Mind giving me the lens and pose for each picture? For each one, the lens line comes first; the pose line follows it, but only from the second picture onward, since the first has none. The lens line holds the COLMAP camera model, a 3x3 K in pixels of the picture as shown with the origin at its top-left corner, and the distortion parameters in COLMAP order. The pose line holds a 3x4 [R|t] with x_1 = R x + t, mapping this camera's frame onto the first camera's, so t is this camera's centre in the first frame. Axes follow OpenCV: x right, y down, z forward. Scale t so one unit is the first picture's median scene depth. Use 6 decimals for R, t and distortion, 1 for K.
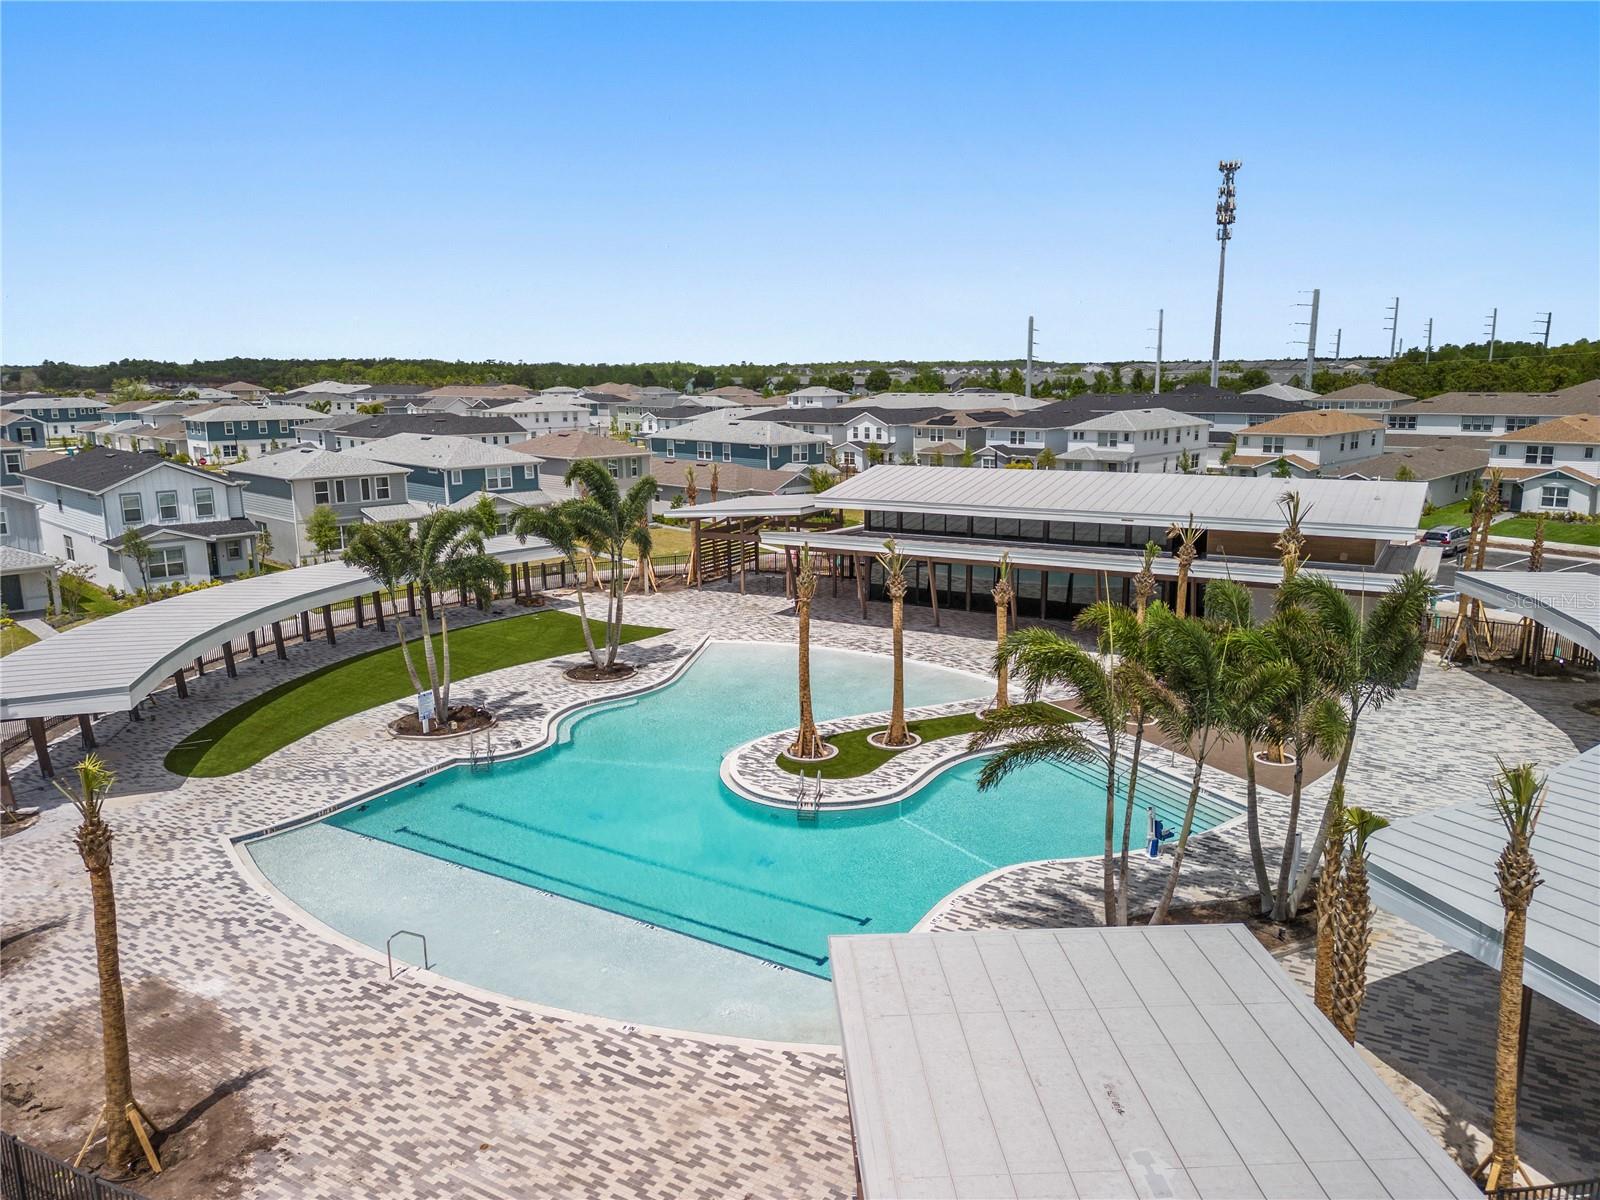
lens RADIAL K [[1111.8, 0, 799.7], [0, 1111.8, 600.7], [0, 0, 1]] dist [0.062027, -0.015783]
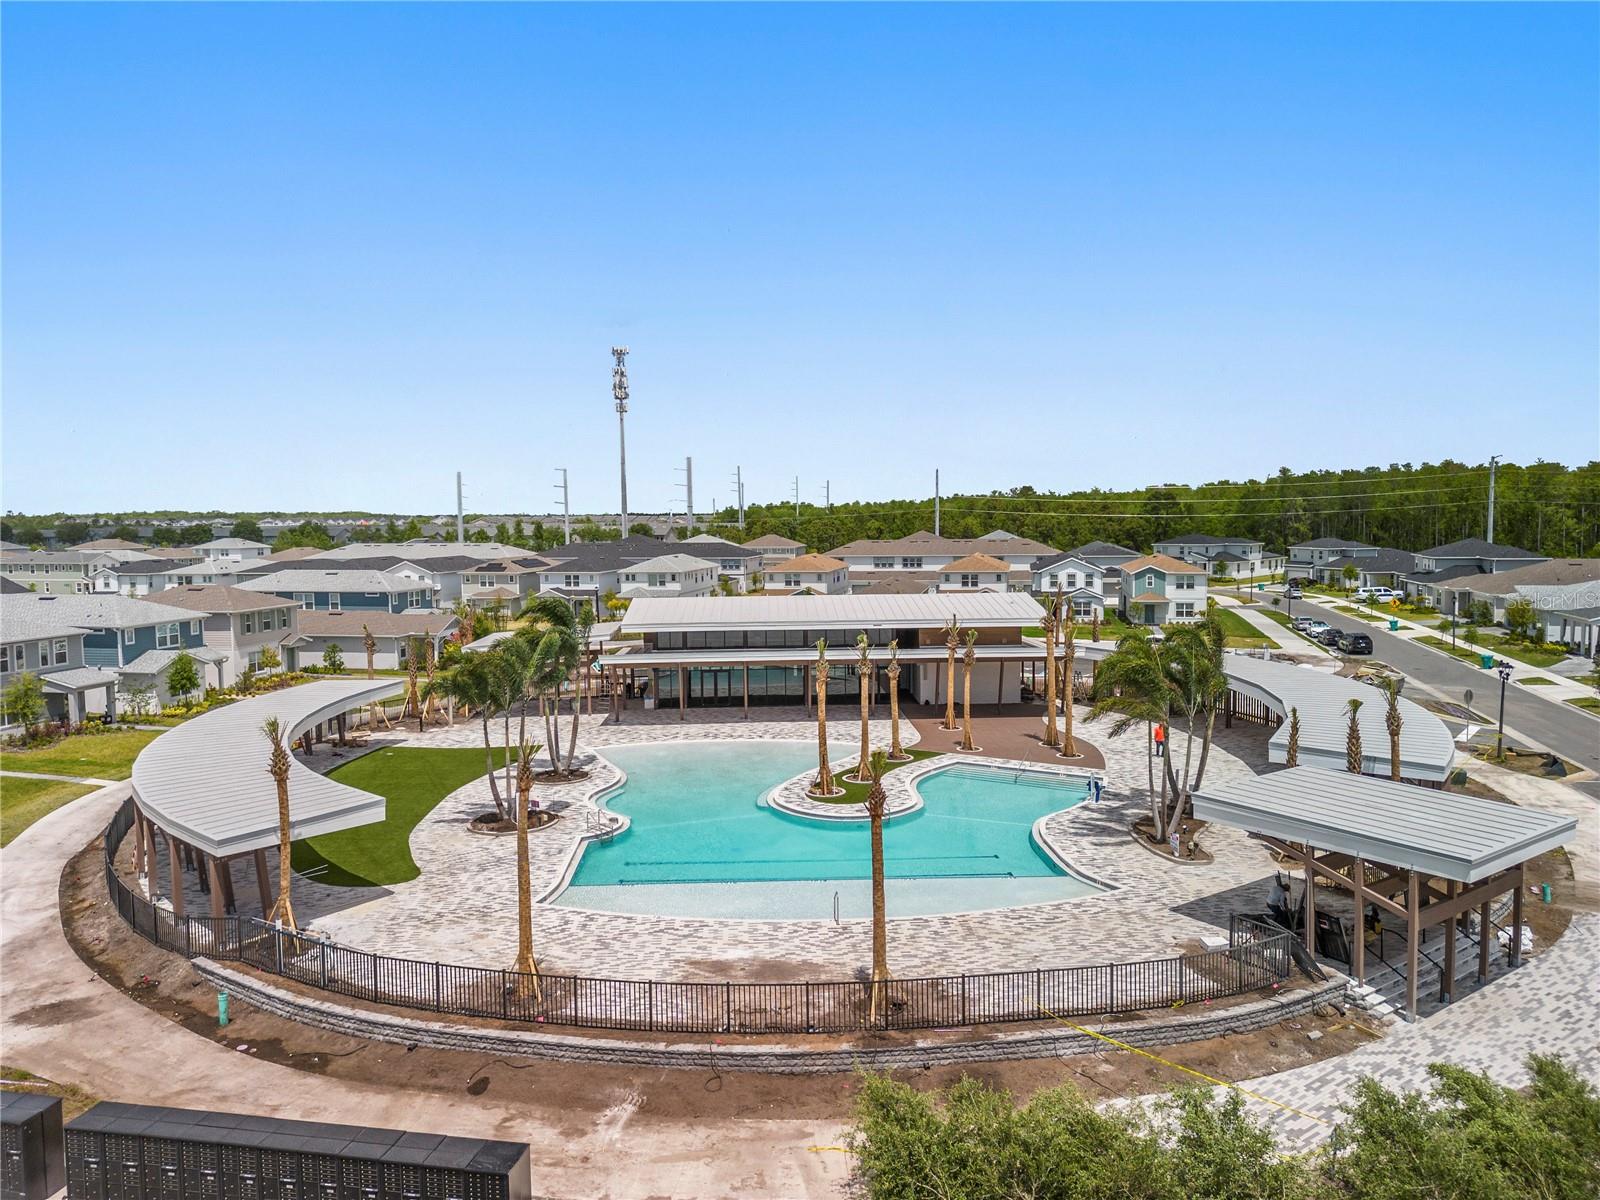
lens RADIAL K [[1111.8, 0, 802.3], [0, 1111.8, 601.5], [0, 0, 1]] dist [0.062027, -0.015783]
pose [[0.837969, -0.042219, 0.544083, -0.427770], [0.113752, 0.988616, -0.098483, 0.019741], [-0.533731, 0.144416, 0.833232, -0.095068]]
